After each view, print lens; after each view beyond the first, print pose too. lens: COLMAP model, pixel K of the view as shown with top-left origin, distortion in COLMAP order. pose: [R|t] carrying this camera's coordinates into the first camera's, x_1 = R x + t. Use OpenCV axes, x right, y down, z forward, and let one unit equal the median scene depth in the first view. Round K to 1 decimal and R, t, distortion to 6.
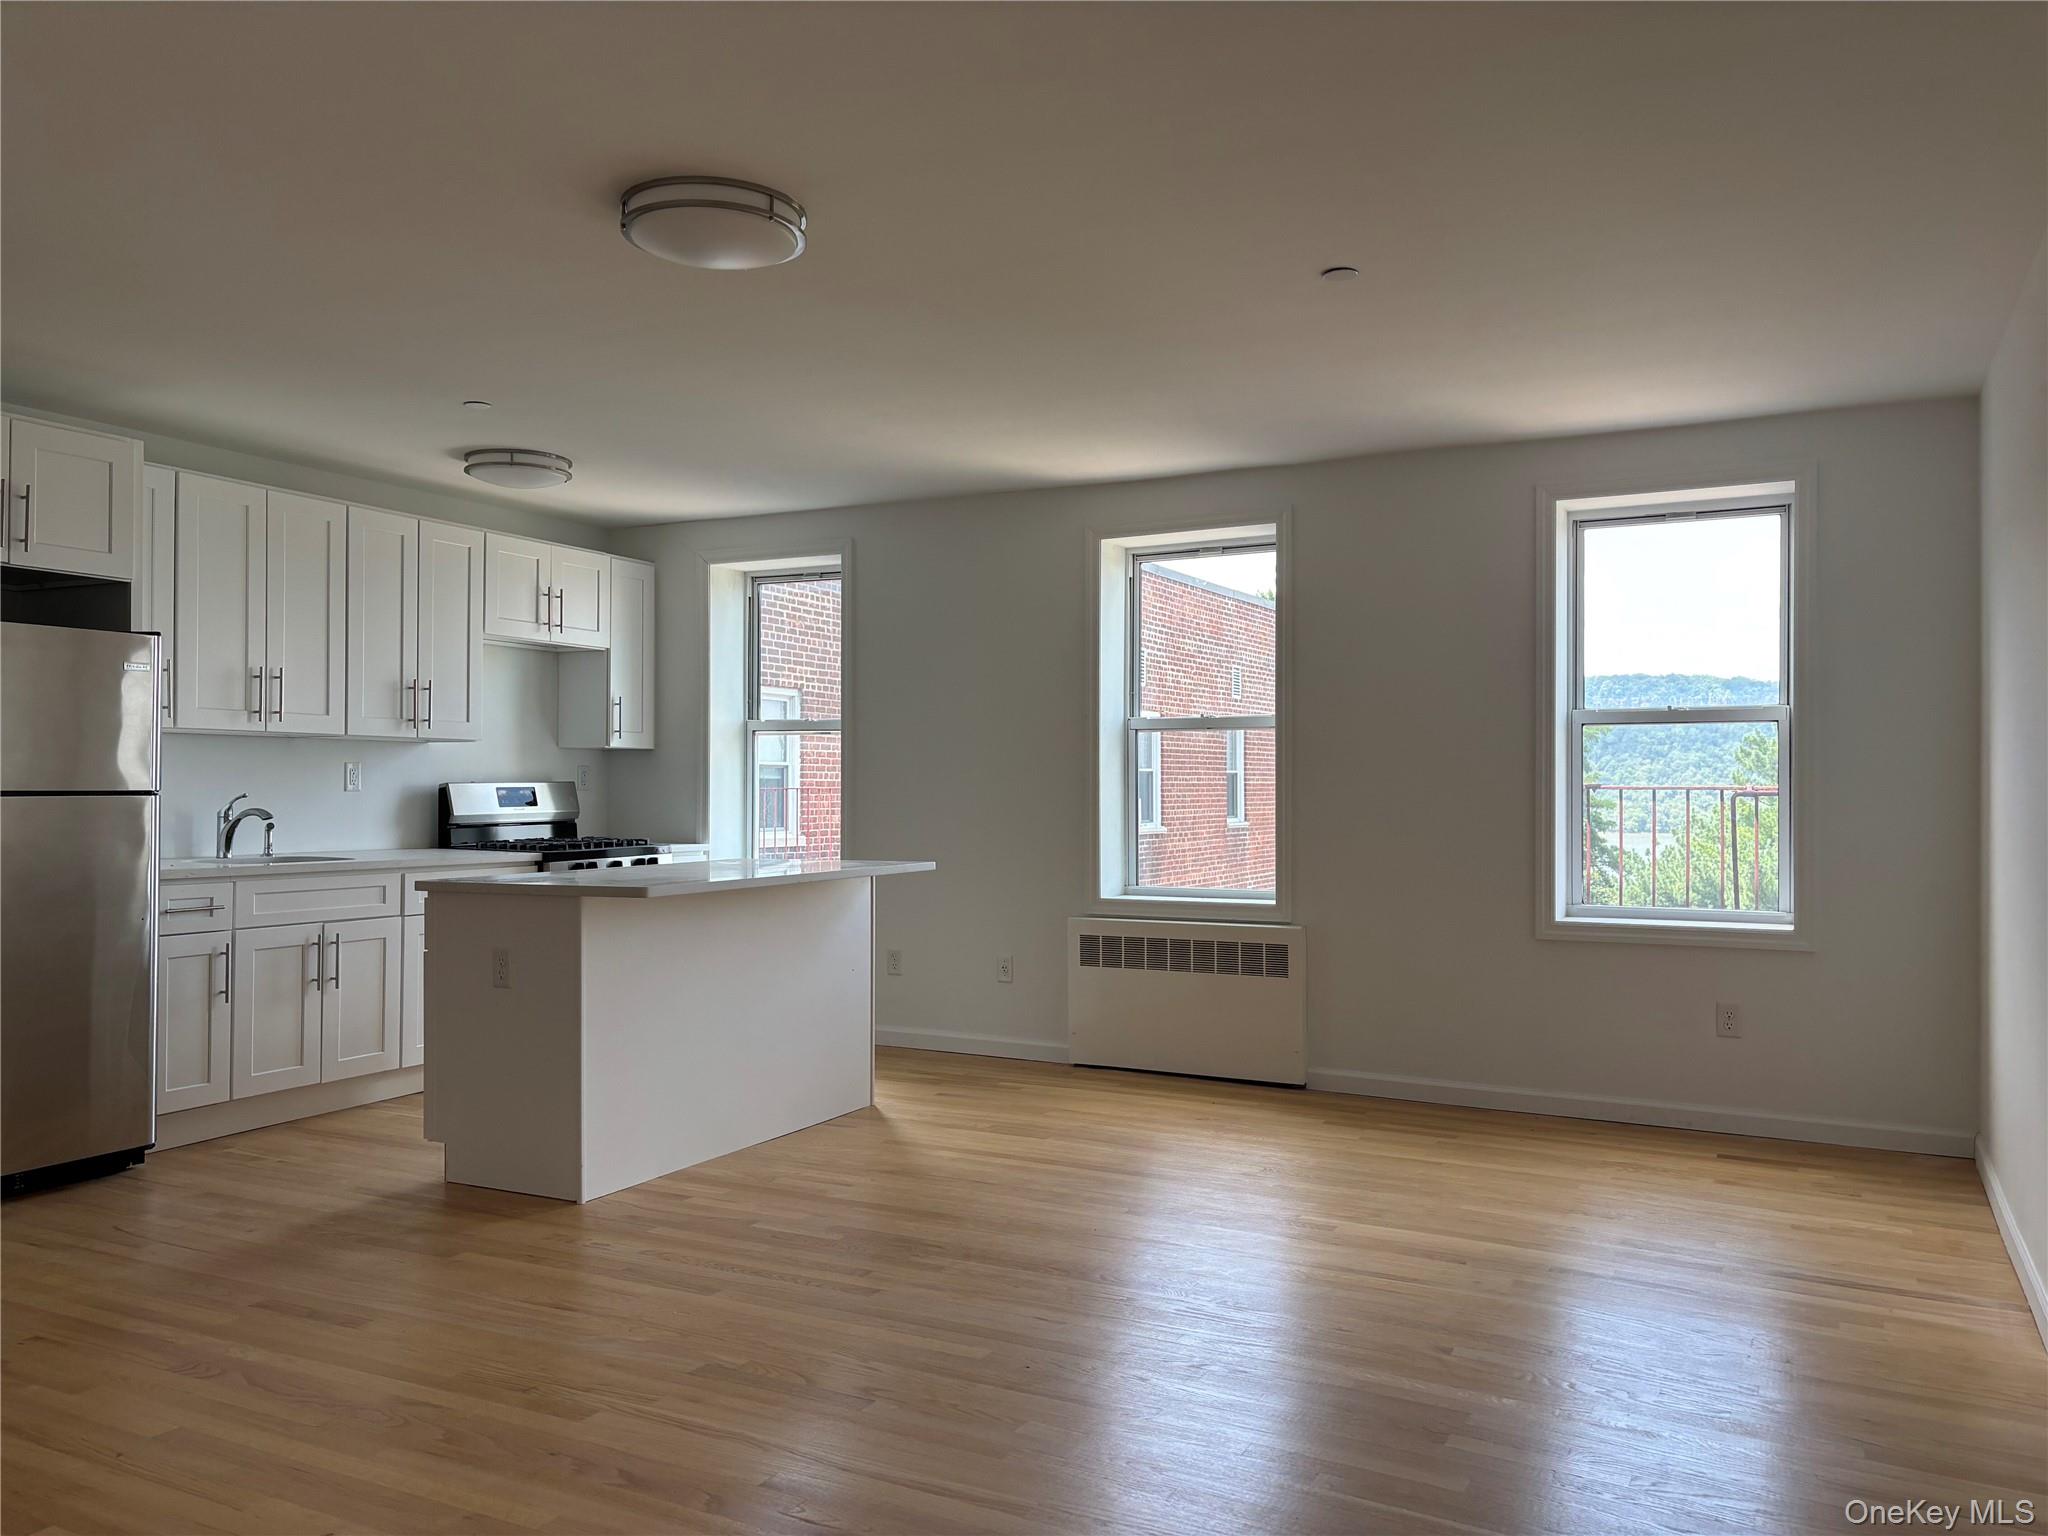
lens RADIAL K [[1533.0, 0, 1020.0], [0, 1533.0, 777.0], [0, 0, 1]] dist [0.059161, -0.068109]
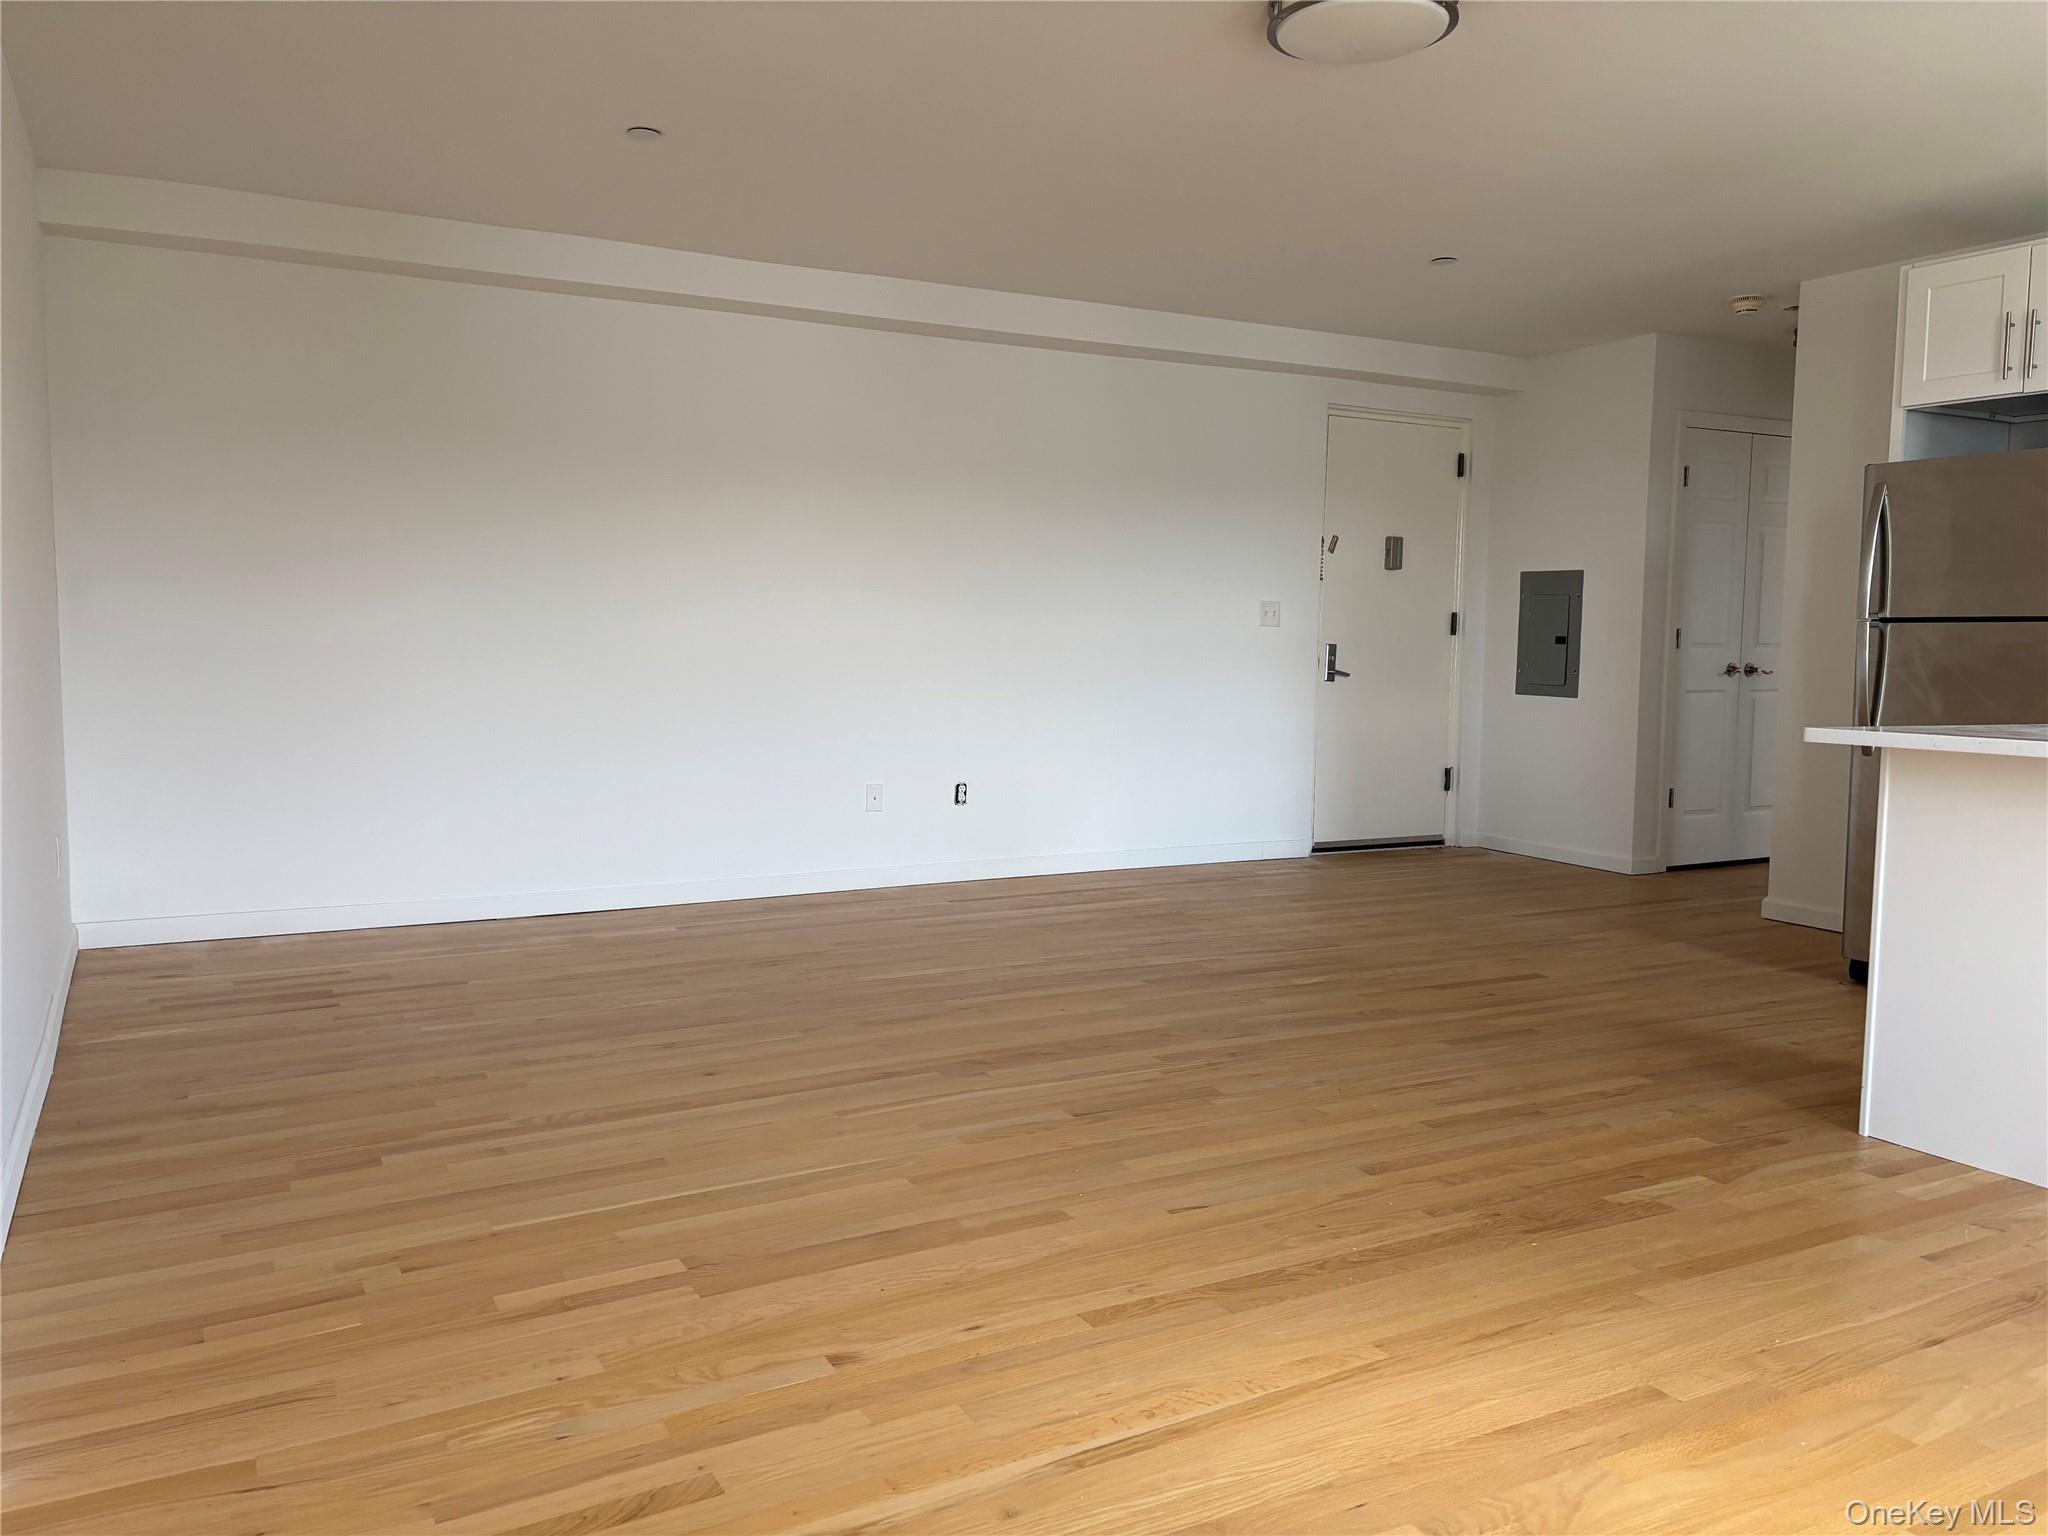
lens RADIAL K [[1530.3, 0, 1020.0], [0, 1530.3, 769.0], [0, 0, 1]] dist [0.055002, -0.059698]
pose [[-0.555039, 0.064332, -0.829333, 0.508529], [-0.003862, 0.996795, 0.079907, 0.025813], [0.831816, 0.047554, -0.553011, 0.918548]]
